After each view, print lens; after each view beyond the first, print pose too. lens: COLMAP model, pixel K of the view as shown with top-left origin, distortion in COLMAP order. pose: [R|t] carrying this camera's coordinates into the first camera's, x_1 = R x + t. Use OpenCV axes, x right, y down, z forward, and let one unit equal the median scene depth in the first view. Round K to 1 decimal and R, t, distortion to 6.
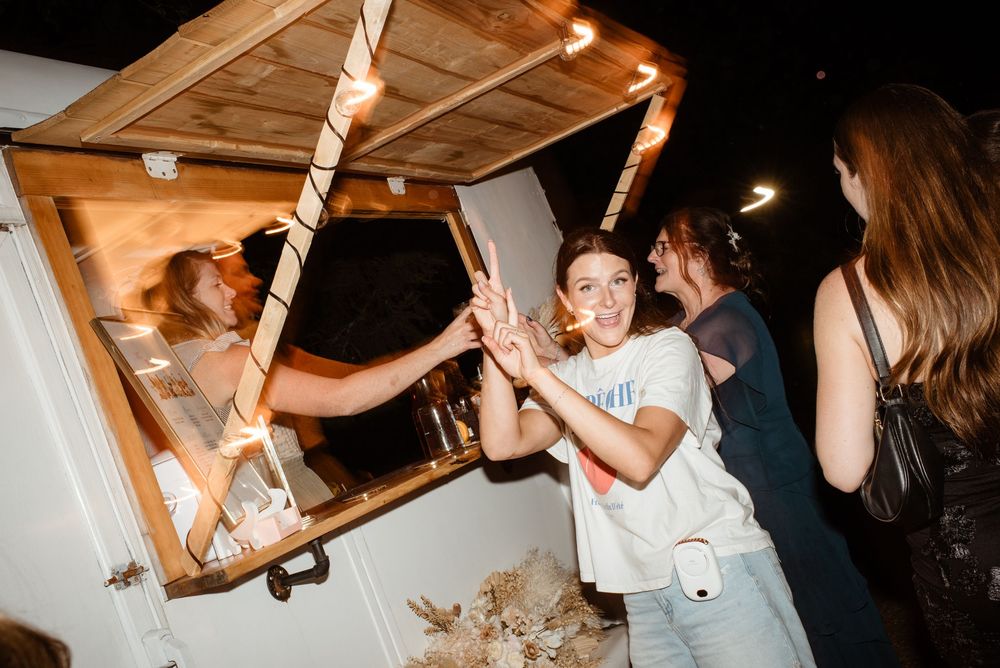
lens RADIAL K [[1009.0, 0, 500.0], [0, 1009.0, 334.0], [0, 0, 1]] dist [-0.012460, 0.053462]
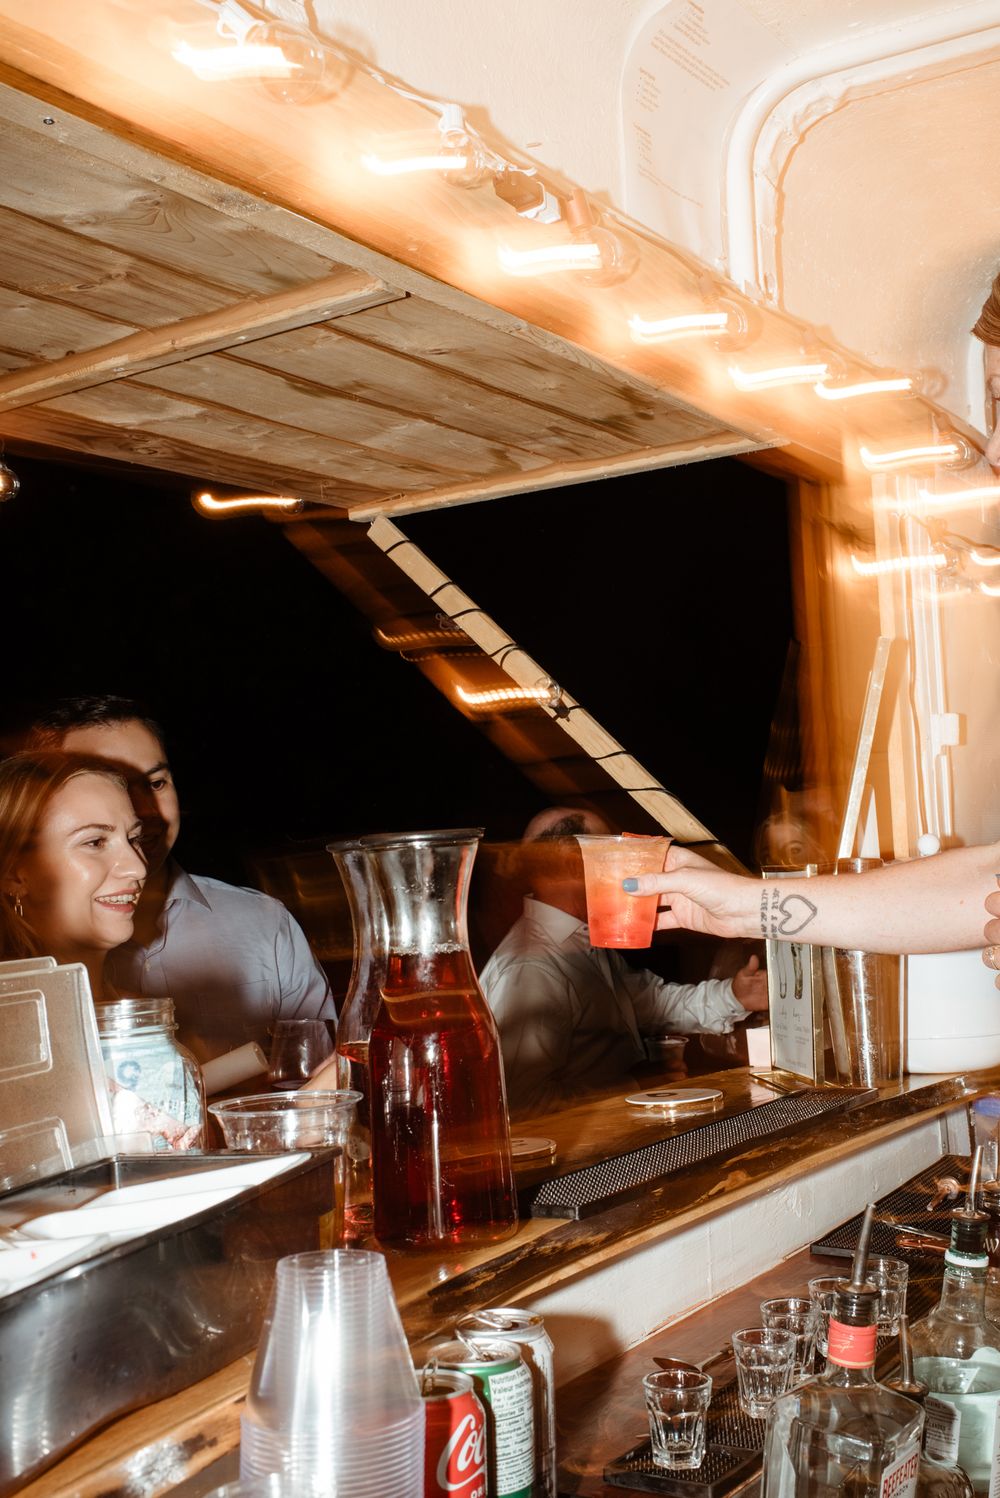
lens RADIAL K [[1511.4, 0, 500.0], [0, 1511.4, 749.0], [0, 0, 1]] dist [-0.012460, 0.053462]
pose [[-0.904516, 0.413952, 0.102441, -0.221955], [0.389832, 0.900033, -0.194862, 0.126617], [-0.172864, -0.136321, -0.975466, 1.895341]]
